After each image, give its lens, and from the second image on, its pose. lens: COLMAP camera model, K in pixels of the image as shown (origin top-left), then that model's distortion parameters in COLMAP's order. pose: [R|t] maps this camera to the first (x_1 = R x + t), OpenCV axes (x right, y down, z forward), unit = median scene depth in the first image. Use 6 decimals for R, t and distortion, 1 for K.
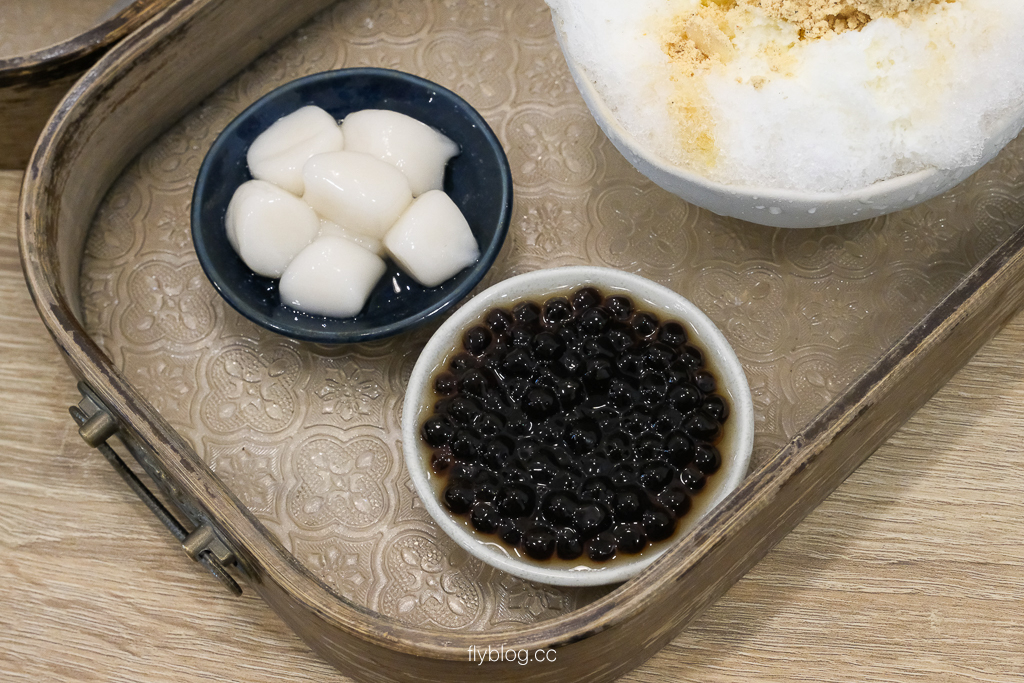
lens RADIAL K [[1764.0, 0, 512.0], [0, 1764.0, 341.5], [0, 0, 1]] dist [-0.079108, -0.088059]
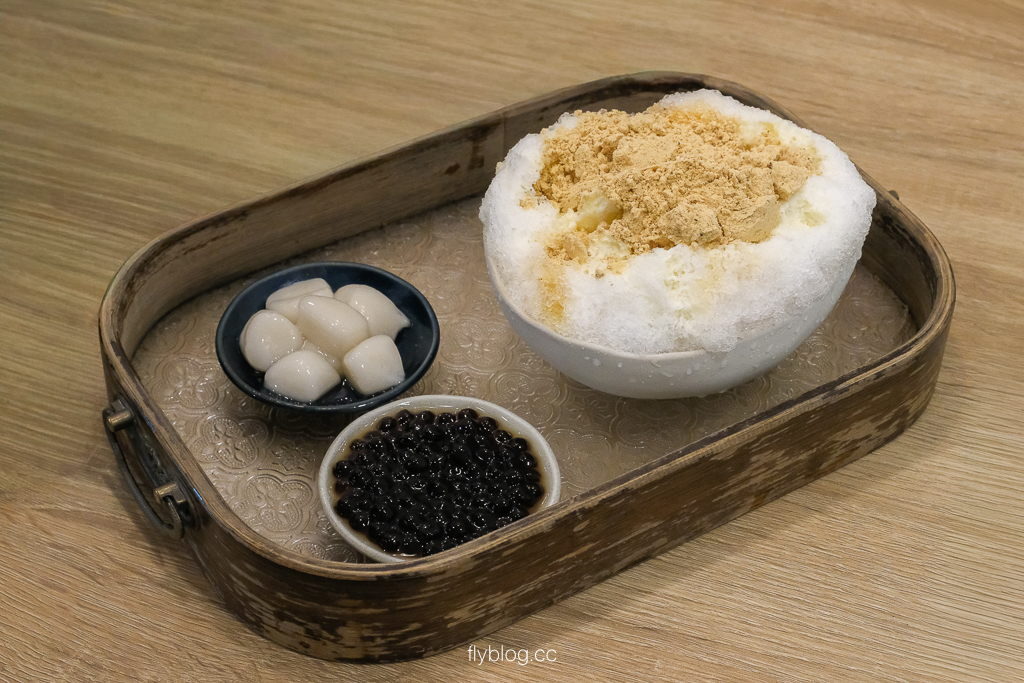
lens RADIAL K [[1997.1, 0, 551.0], [0, 1997.1, 339.6], [0, 0, 1]] dist [-0.064325, -0.017620]
pose [[0.979878, 0.184526, -0.076090, 0.218176], [-0.199381, 0.922698, -0.329964, 0.436635], [0.009321, 0.338495, 0.940922, -0.552696]]
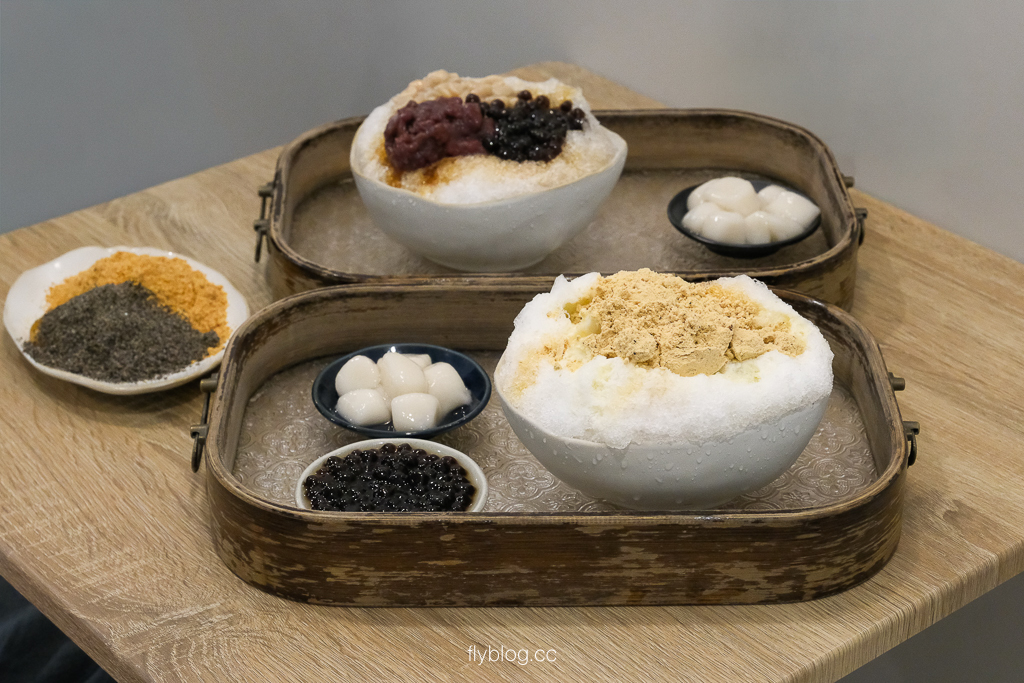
lens RADIAL K [[2248.3, 0, 512.0], [0, 2248.3, 341.5], [0, 0, 1]] dist [-0.095169, 0.551063]
pose [[0.736758, 0.379358, -0.559710, 1.286000], [-0.616536, 0.716782, -0.325741, 0.576044], [0.277618, 0.585074, 0.761982, -0.765021]]
